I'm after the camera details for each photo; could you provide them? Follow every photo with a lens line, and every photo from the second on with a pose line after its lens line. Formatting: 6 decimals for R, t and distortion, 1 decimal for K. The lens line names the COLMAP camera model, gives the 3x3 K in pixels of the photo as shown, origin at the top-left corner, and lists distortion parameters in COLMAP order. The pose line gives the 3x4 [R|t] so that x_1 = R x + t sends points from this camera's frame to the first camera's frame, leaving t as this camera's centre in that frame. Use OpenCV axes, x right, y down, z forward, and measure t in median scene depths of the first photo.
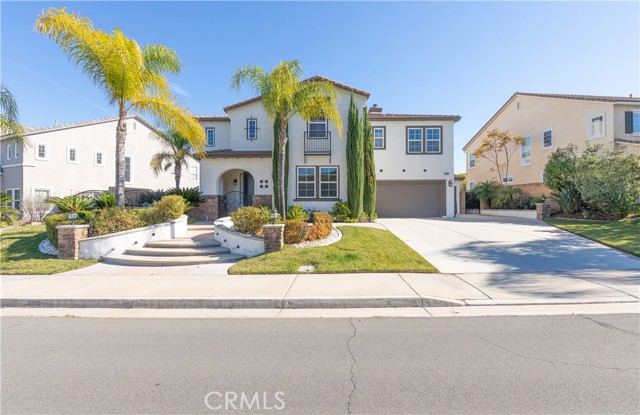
lens RADIAL K [[315.6, 0, 318.2], [0, 315.6, 197.1], [0, 0, 1]] dist [0.003455, 0.000571]
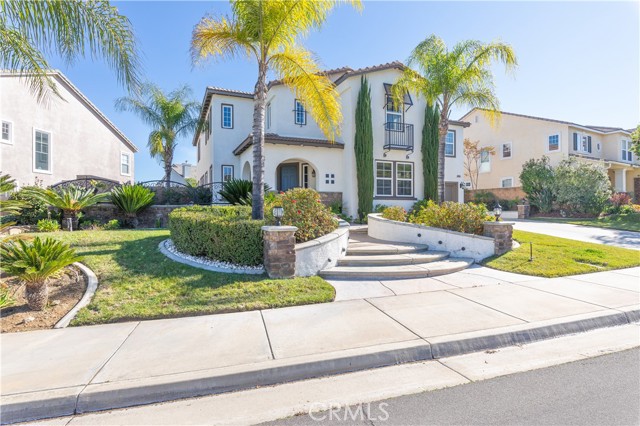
lens RADIAL K [[334.1, 0, 320.2], [0, 334.1, 206.2], [0, 0, 1]] dist [-0.001727, -0.000215]
pose [[0.919266, 0.005785, 0.393593, -0.578853], [-0.011027, 0.999878, 0.011056, 0.022803], [-0.393481, -0.014504, 0.919218, 0.199531]]
